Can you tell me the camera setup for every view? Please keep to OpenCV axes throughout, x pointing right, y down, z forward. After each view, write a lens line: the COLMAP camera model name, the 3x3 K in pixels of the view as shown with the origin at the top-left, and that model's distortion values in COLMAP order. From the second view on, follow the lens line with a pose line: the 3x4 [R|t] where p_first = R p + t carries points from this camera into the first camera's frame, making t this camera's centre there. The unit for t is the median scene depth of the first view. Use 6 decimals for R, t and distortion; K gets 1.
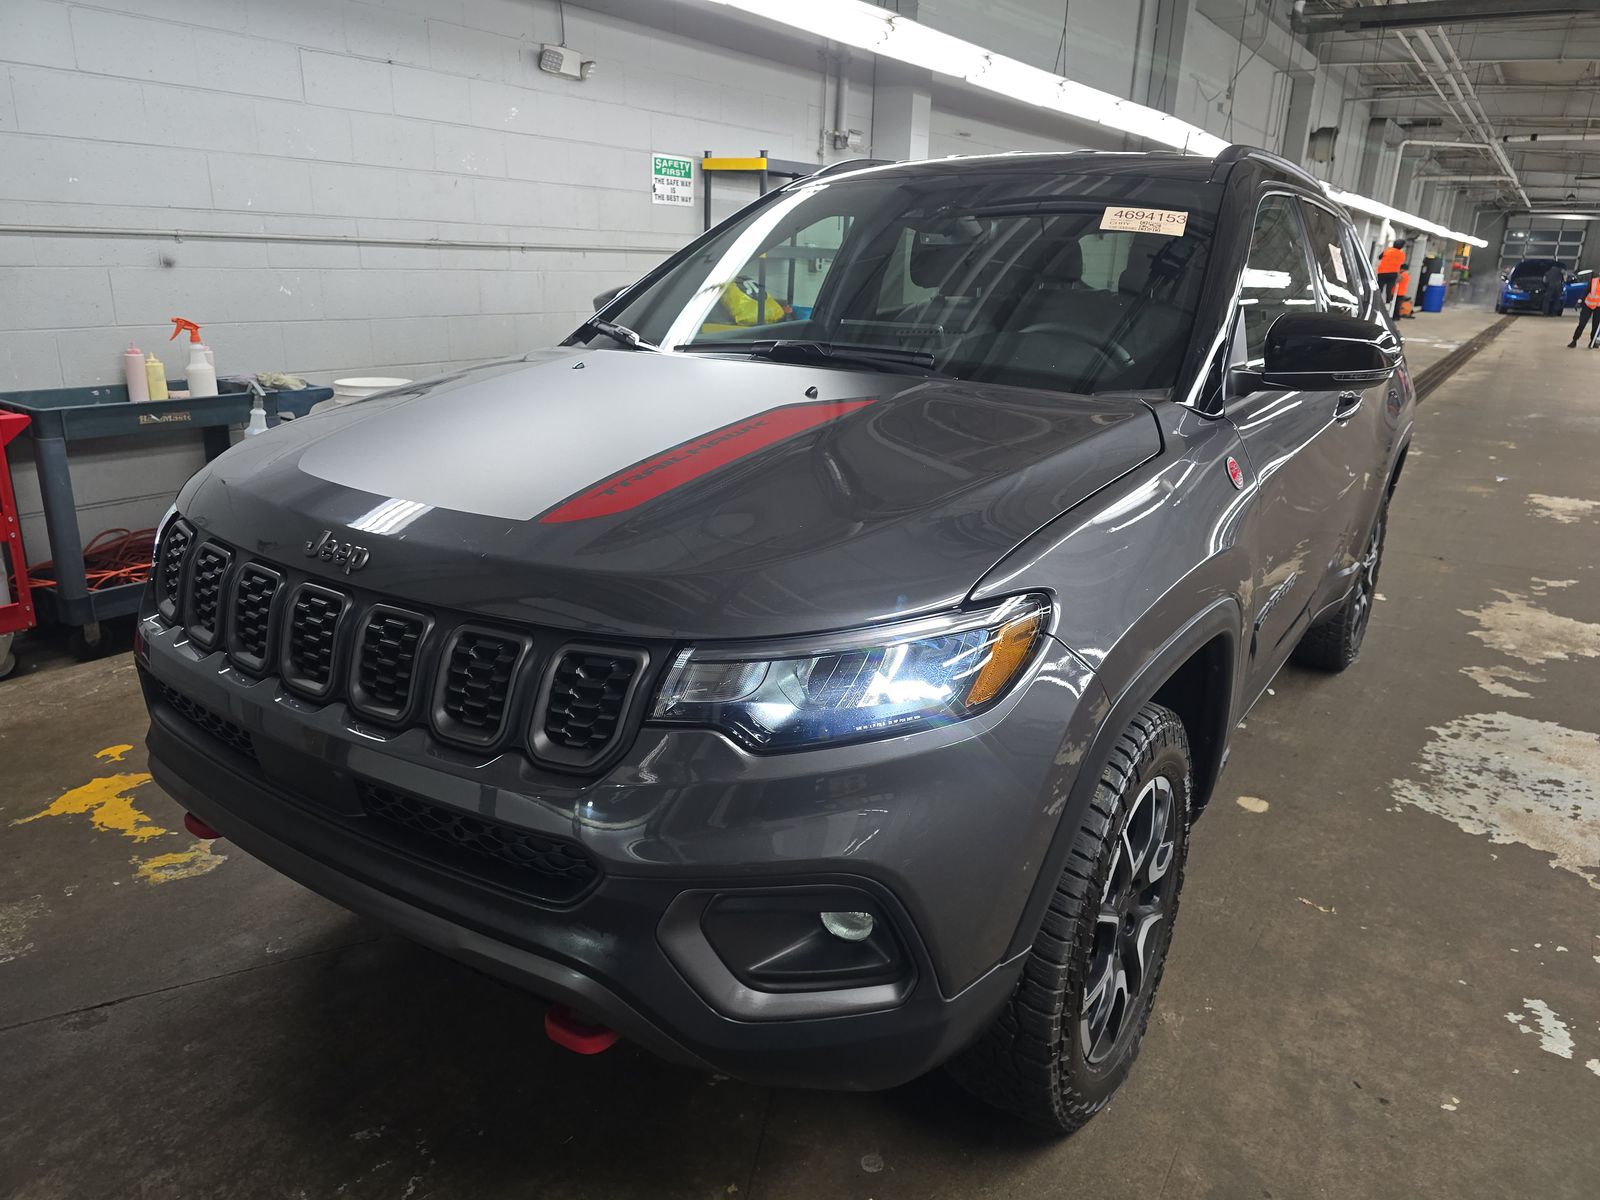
lens RADIAL K [[1070.6, 0, 786.7], [0, 1070.6, 596.6], [0, 0, 1]] dist [0.038604, -0.031133]
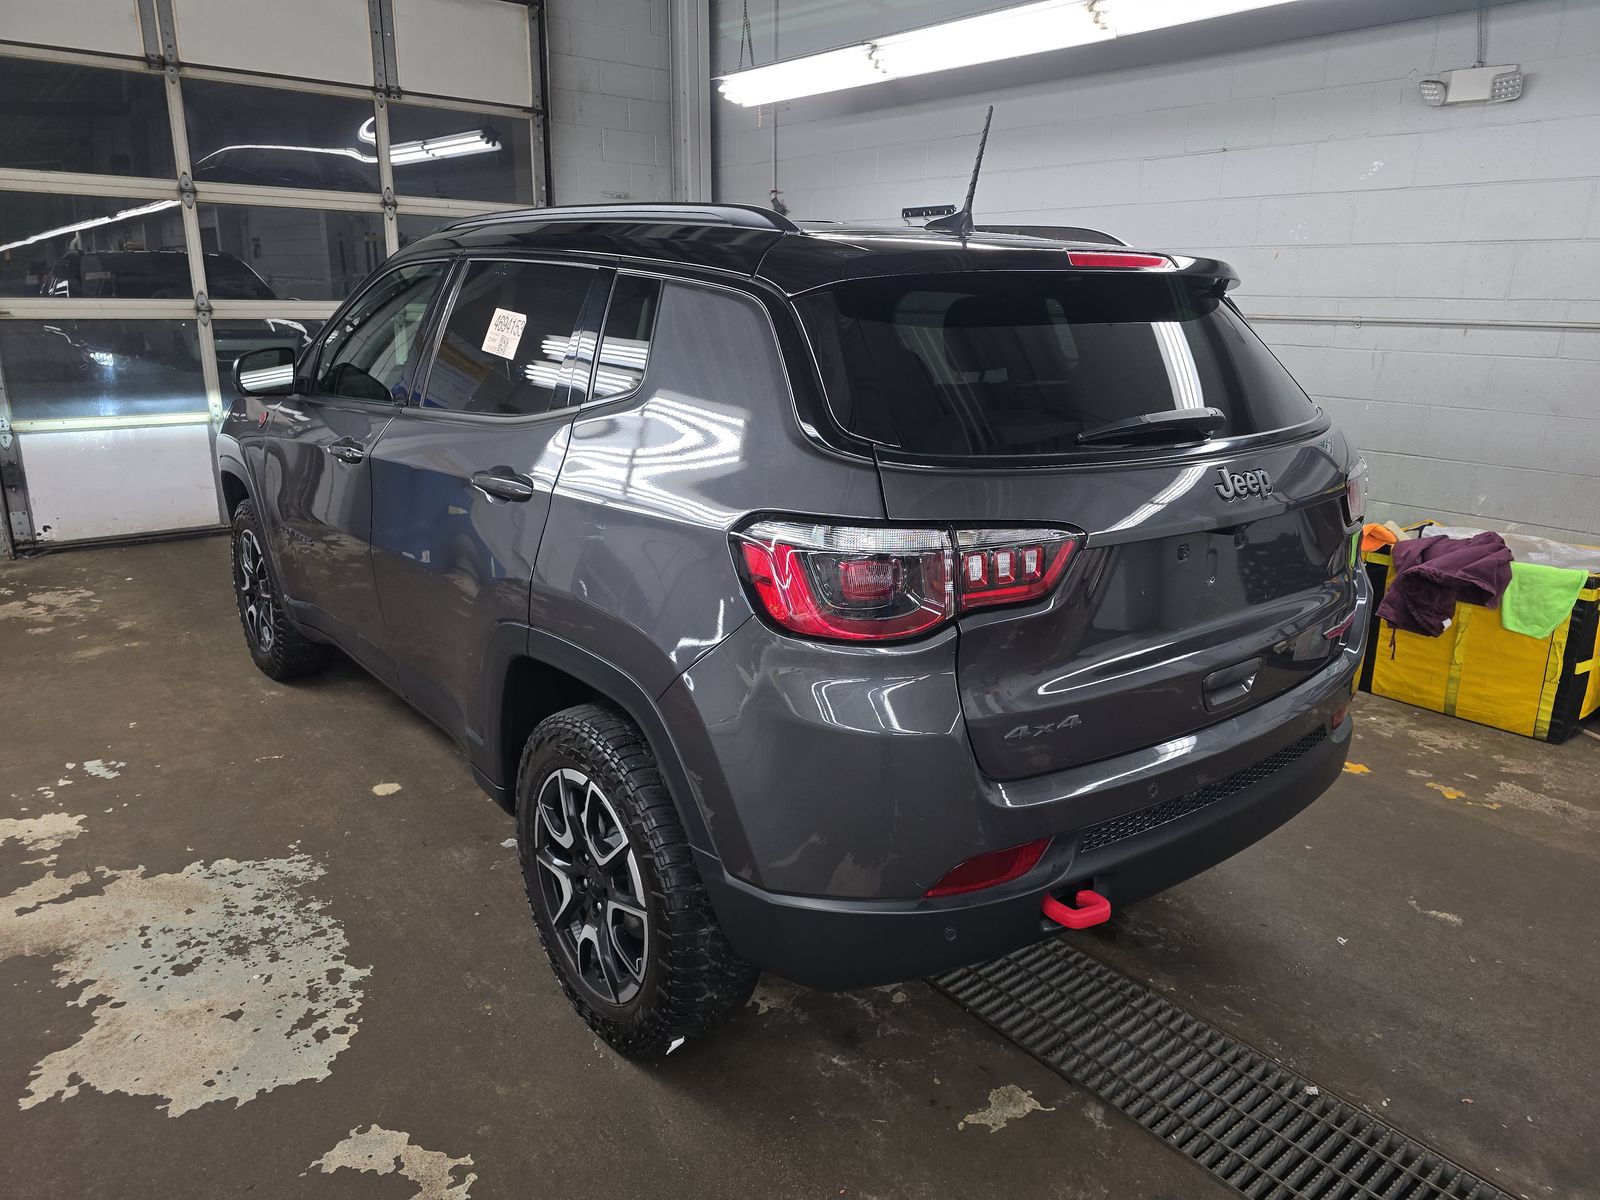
lens RADIAL K [[1070.6, 0, 786.7], [0, 1070.6, 596.6], [0, 0, 1]] dist [0.038604, -0.031133]
pose [[-0.289875, 0.236113, -0.927482, 1.090829], [-0.309338, 0.893961, 0.324260, -0.404312], [0.905695, 0.380900, -0.186098, 1.258381]]
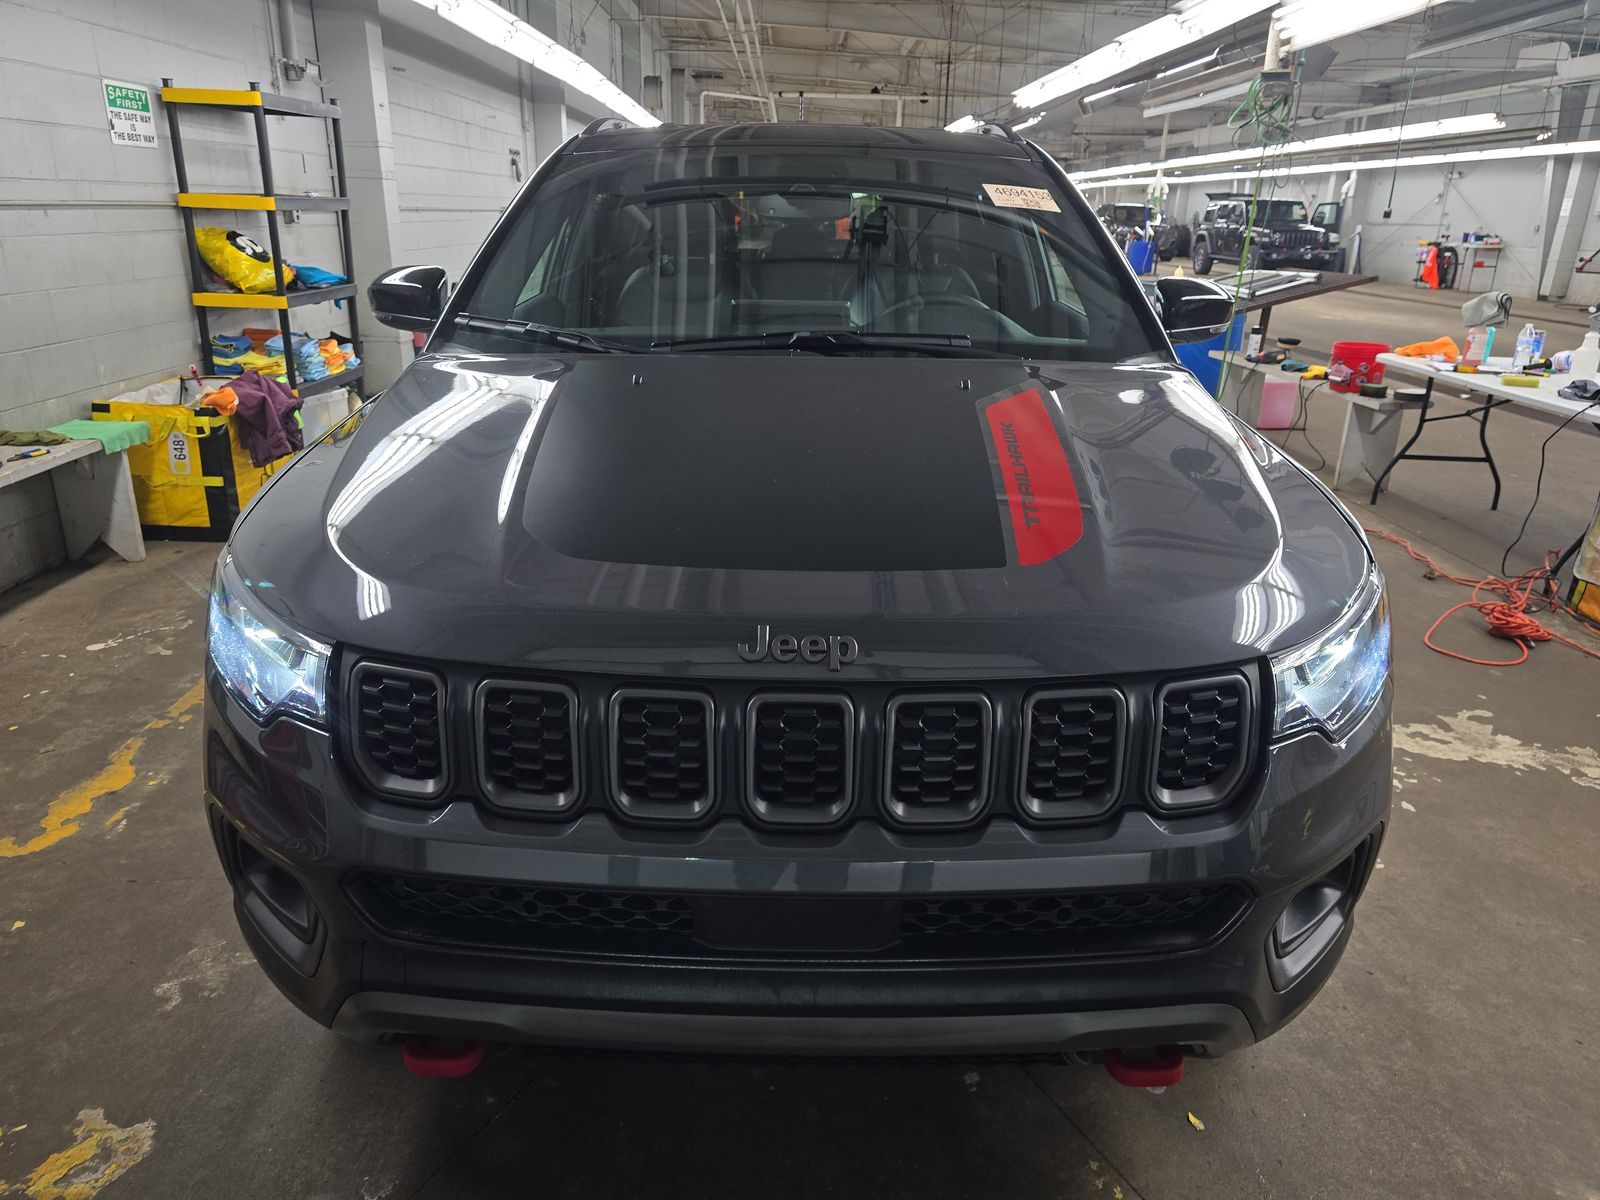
lens RADIAL K [[1097.0, 0, 805.1], [0, 1097.0, 618.3], [0, 0, 1]] dist [0.001099, -0.003746]
pose [[0.811343, -0.214632, 0.543742, -0.378086], [0.180347, 0.976688, 0.116425, -0.050080], [-0.556055, 0.003601, 0.831138, 0.095193]]
